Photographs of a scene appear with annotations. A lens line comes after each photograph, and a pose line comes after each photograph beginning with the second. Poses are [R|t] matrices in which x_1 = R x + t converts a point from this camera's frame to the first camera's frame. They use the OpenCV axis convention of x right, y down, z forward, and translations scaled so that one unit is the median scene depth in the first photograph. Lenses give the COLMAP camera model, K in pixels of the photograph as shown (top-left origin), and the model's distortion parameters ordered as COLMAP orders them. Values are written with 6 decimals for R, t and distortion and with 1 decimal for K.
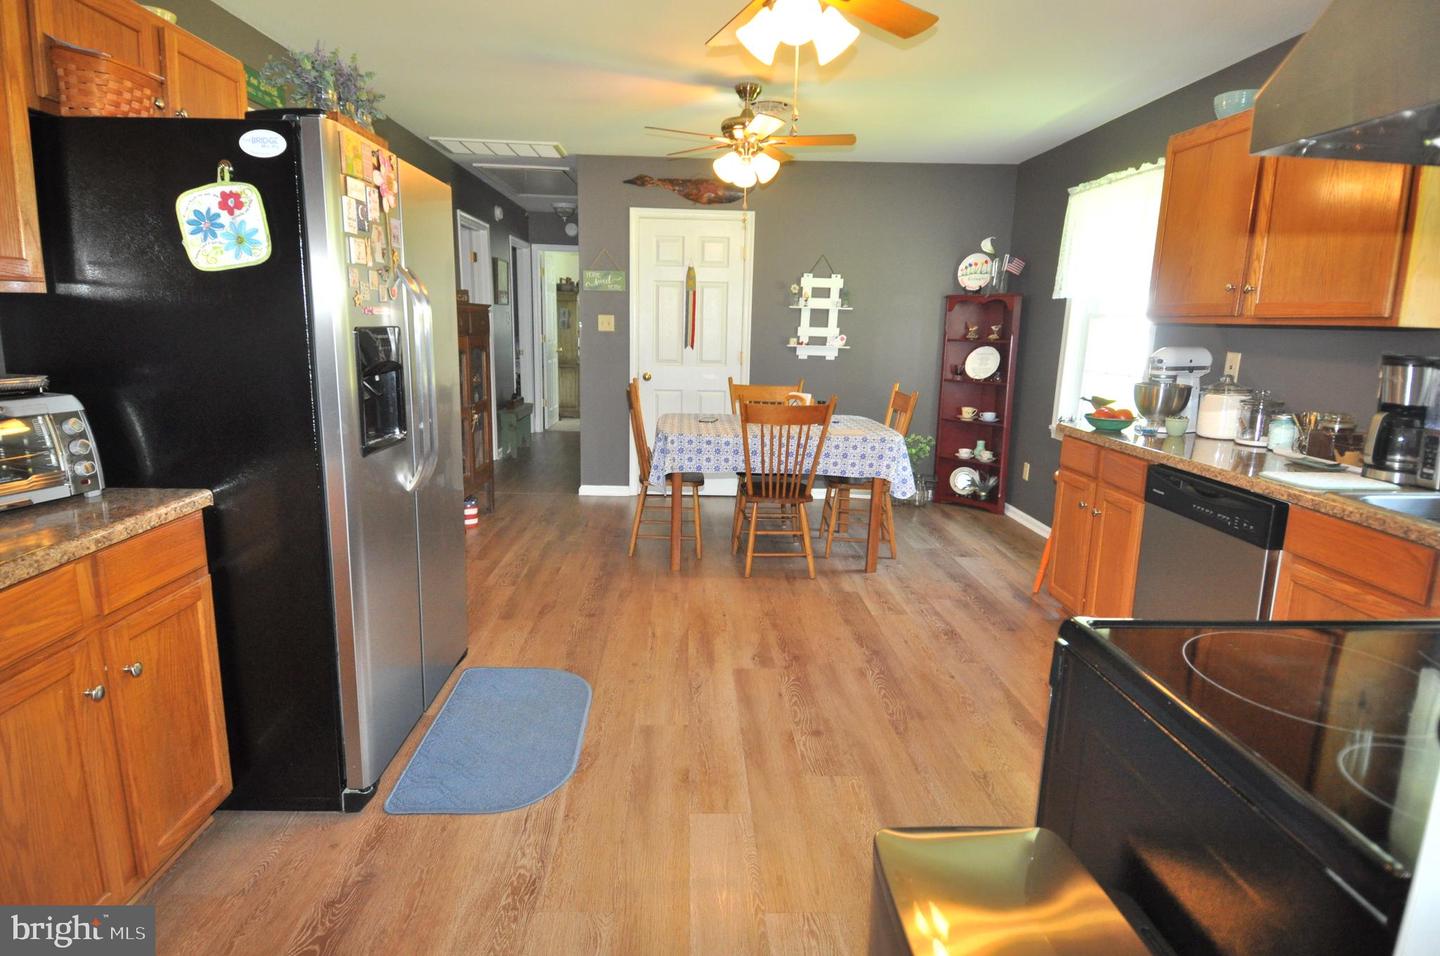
lens RADIAL K [[745.1, 0, 713.4], [0, 745.1, 472.5], [0, 0, 1]] dist [-0.001462, -0.016275]
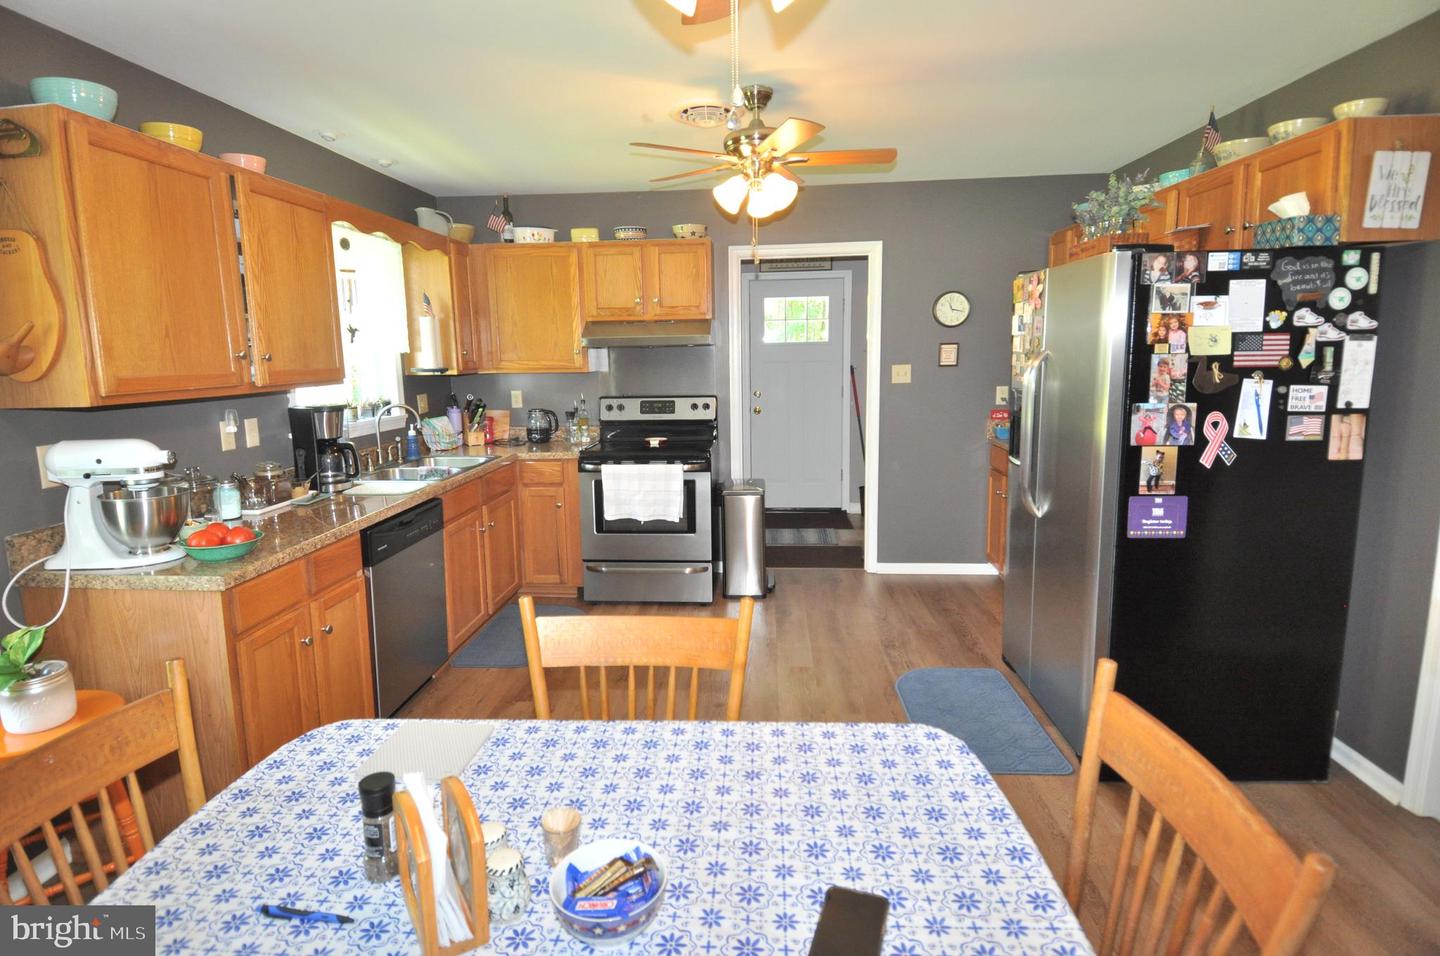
lens RADIAL K [[745.1, 0, 724.7], [0, 745.1, 470.5], [0, 0, 1]] dist [-0.001462, -0.016275]
pose [[-0.995553, -0.019707, 0.092114, 0.022093], [0.014599, 0.933780, 0.357550, -0.527987], [-0.093060, 0.357305, -0.929340, 2.246536]]
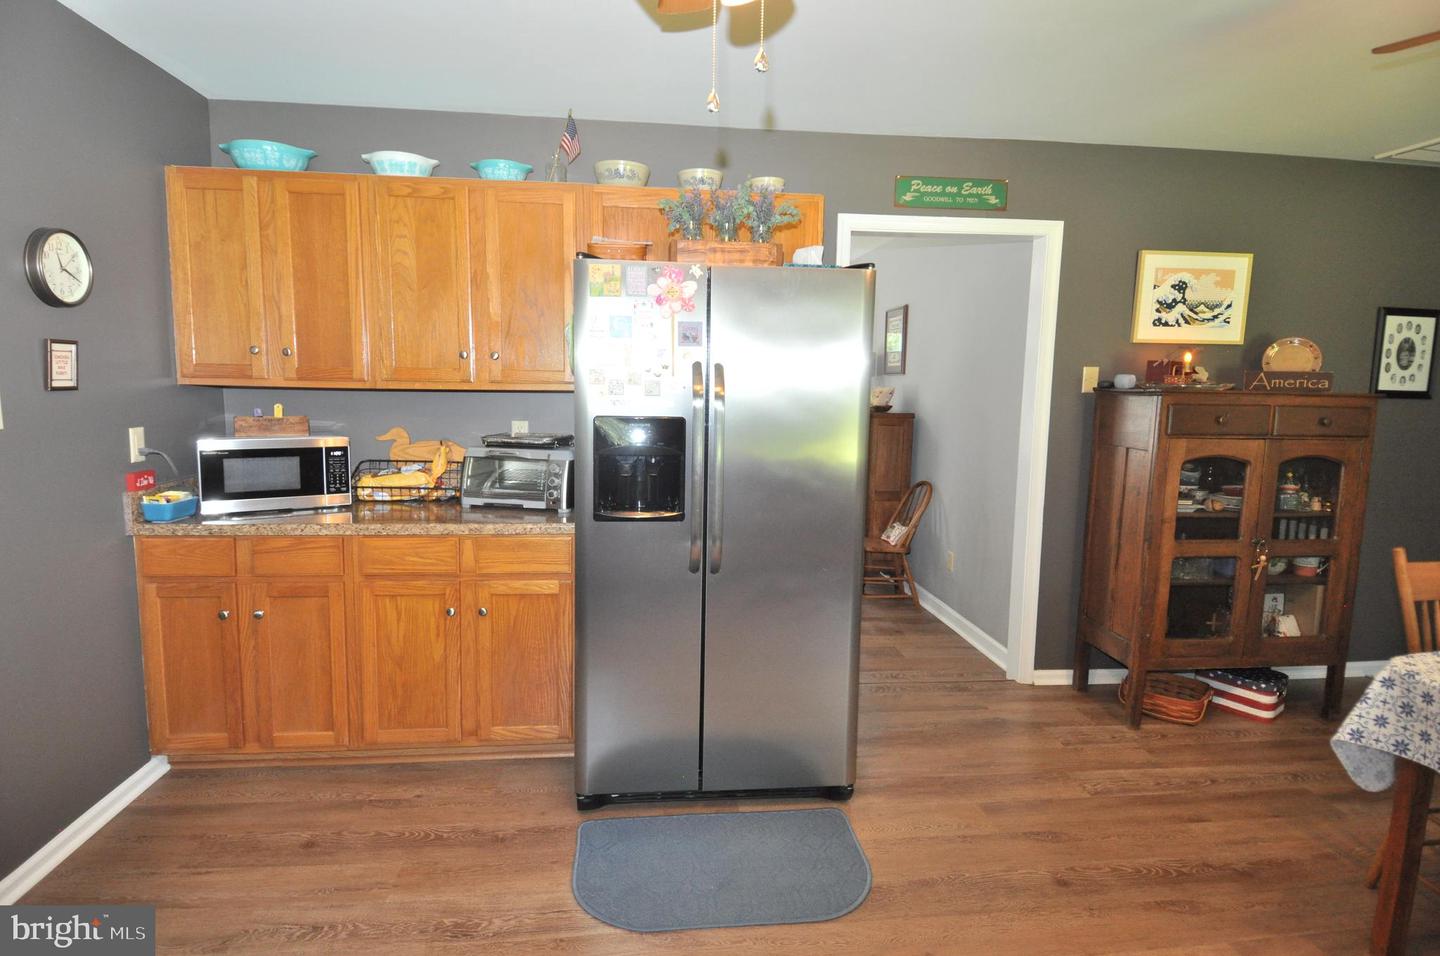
lens RADIAL K [[745.1, 0, 715.7], [0, 745.1, 469.6], [0, 0, 1]] dist [-0.001462, -0.016275]
pose [[0.058752, 0.082734, -0.994838, 0.614707], [-0.214870, 0.974249, 0.068332, -0.188032], [0.974874, 0.209746, 0.075016, 0.908193]]
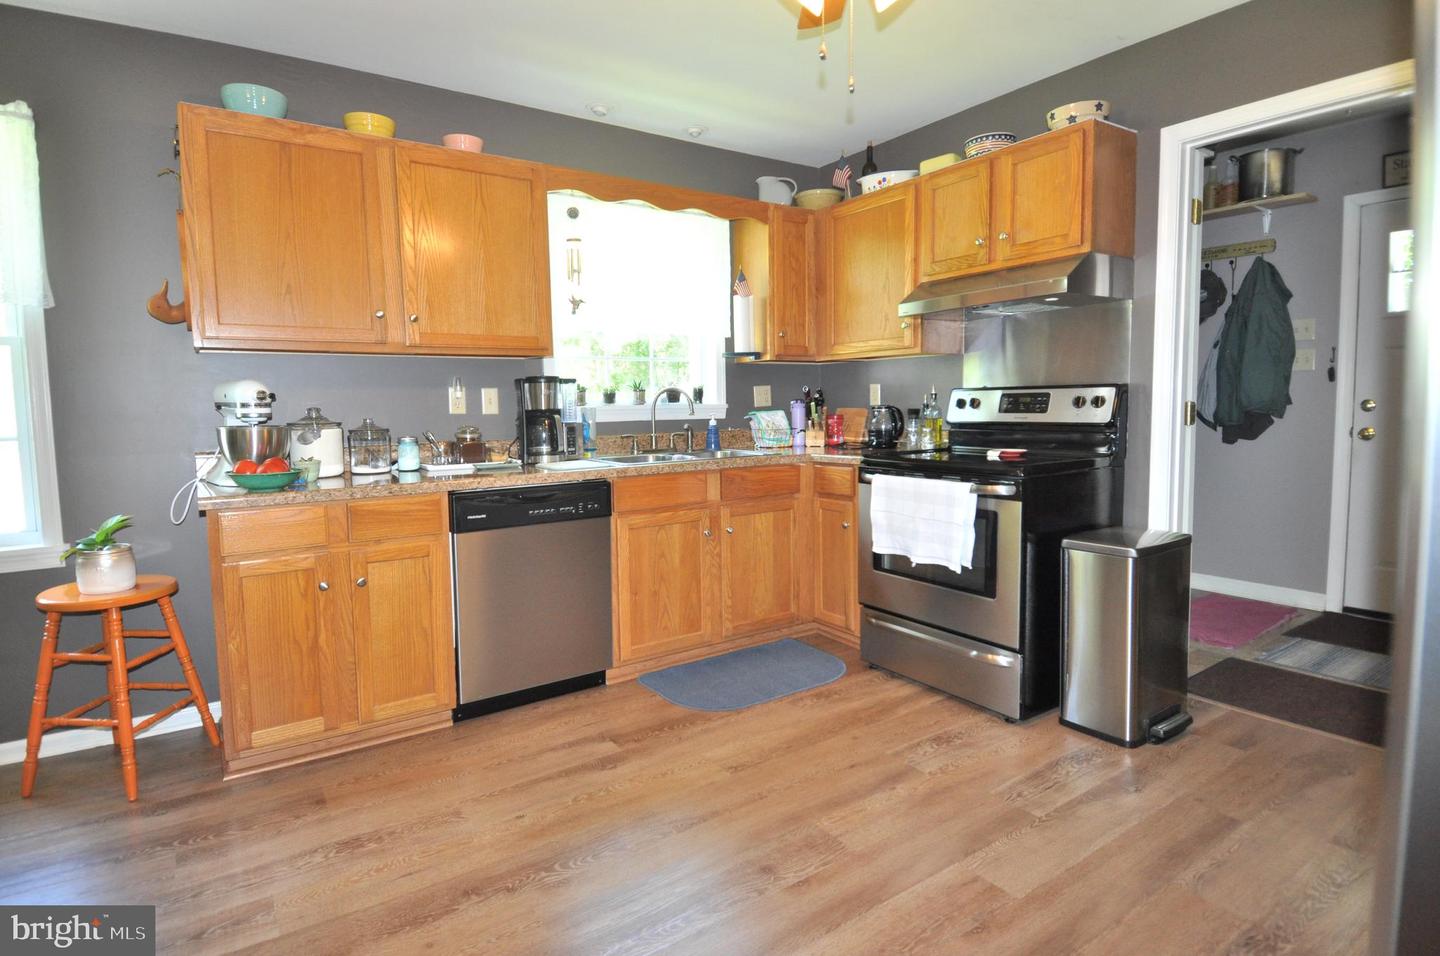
lens RADIAL K [[745.1, 0, 707.1], [0, 745.1, 476.0], [0, 0, 1]] dist [-0.001462, -0.016275]
pose [[-0.527970, -0.089594, 0.844524, -0.465674], [0.180484, 0.959867, 0.214664, -0.217951], [-0.829863, 0.265759, -0.490611, 1.447152]]
